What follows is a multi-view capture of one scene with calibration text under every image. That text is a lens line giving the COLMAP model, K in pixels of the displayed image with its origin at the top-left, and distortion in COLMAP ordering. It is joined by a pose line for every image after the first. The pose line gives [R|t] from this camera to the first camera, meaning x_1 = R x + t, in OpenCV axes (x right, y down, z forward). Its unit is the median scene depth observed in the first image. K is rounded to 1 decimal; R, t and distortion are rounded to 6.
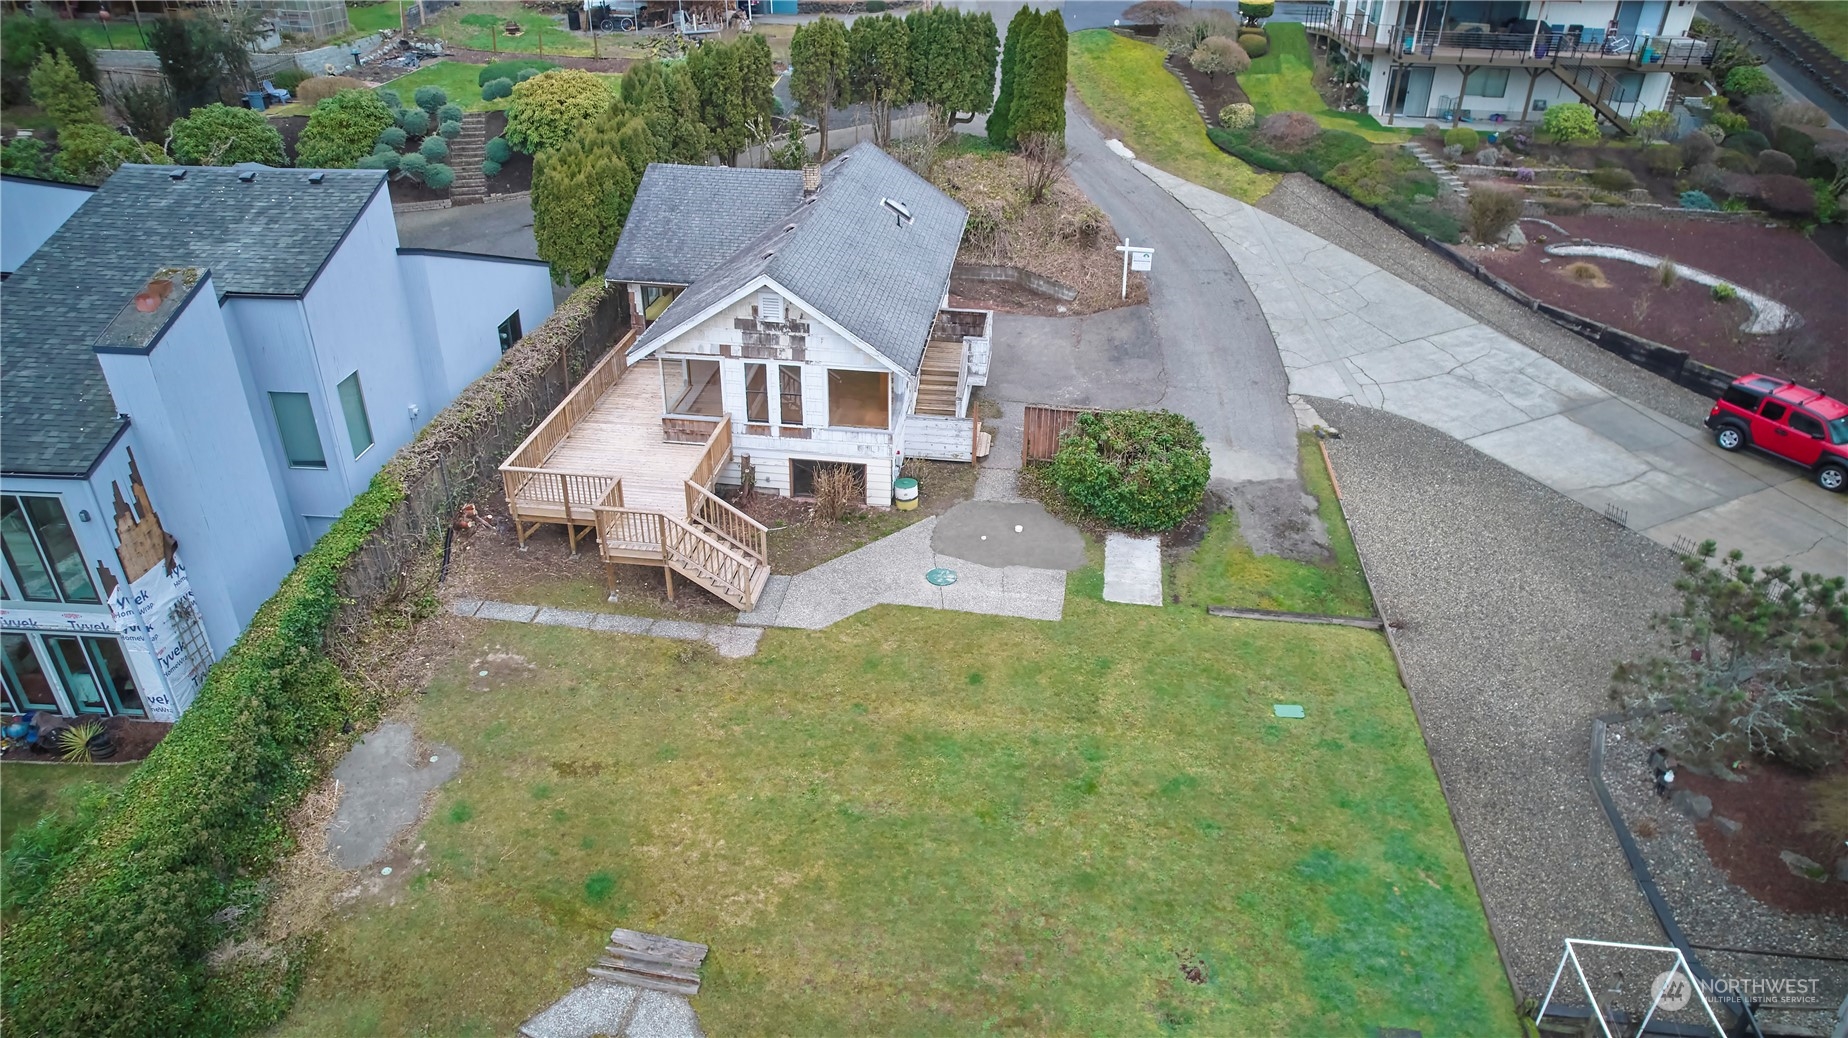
lens RADIAL K [[1184.4, 0, 921.5], [0, 1184.4, 512.0], [0, 0, 1]] dist [-0.042288, 0.024089]
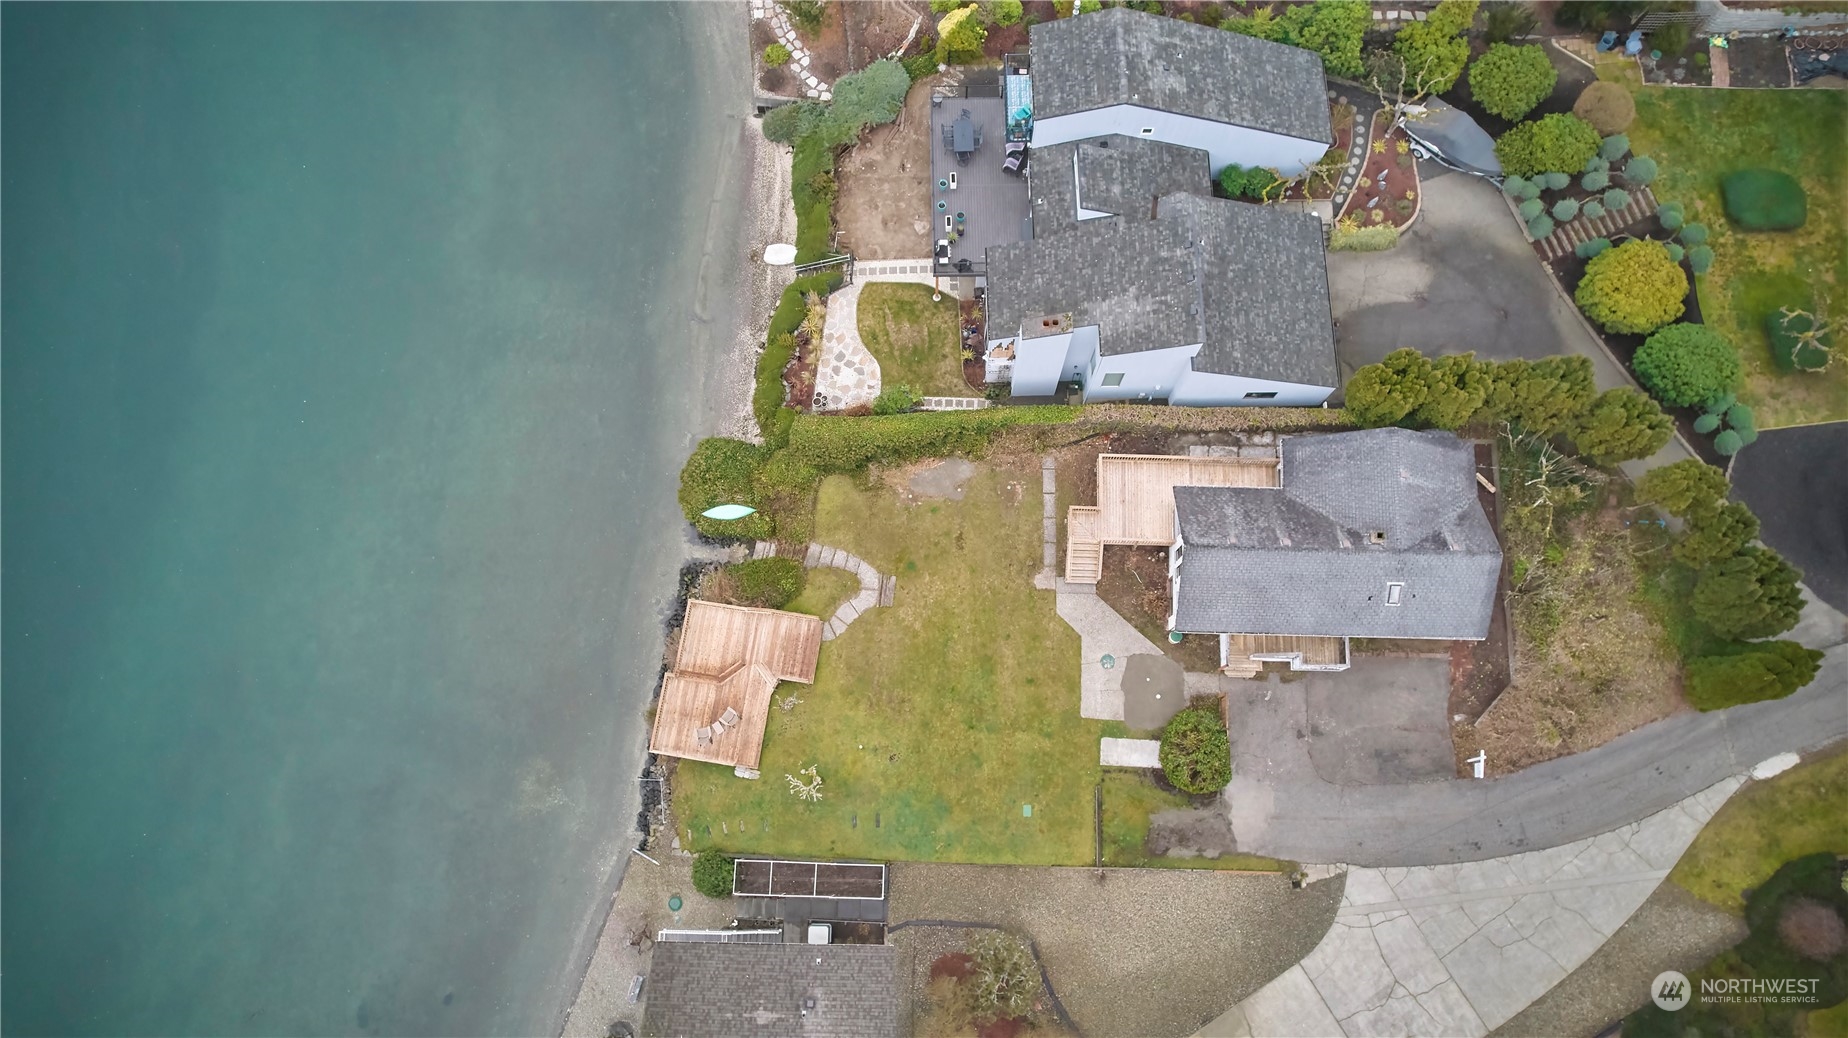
lens RADIAL K [[1184.4, 0, 926.1], [0, 1184.4, 515.3], [0, 0, 1]] dist [-0.042288, 0.024089]
pose [[0.095812, 0.964384, -0.246543, 0.230546], [-0.487303, 0.261416, 0.833185, -1.463856], [0.867961, 0.040312, 0.494994, -0.317949]]
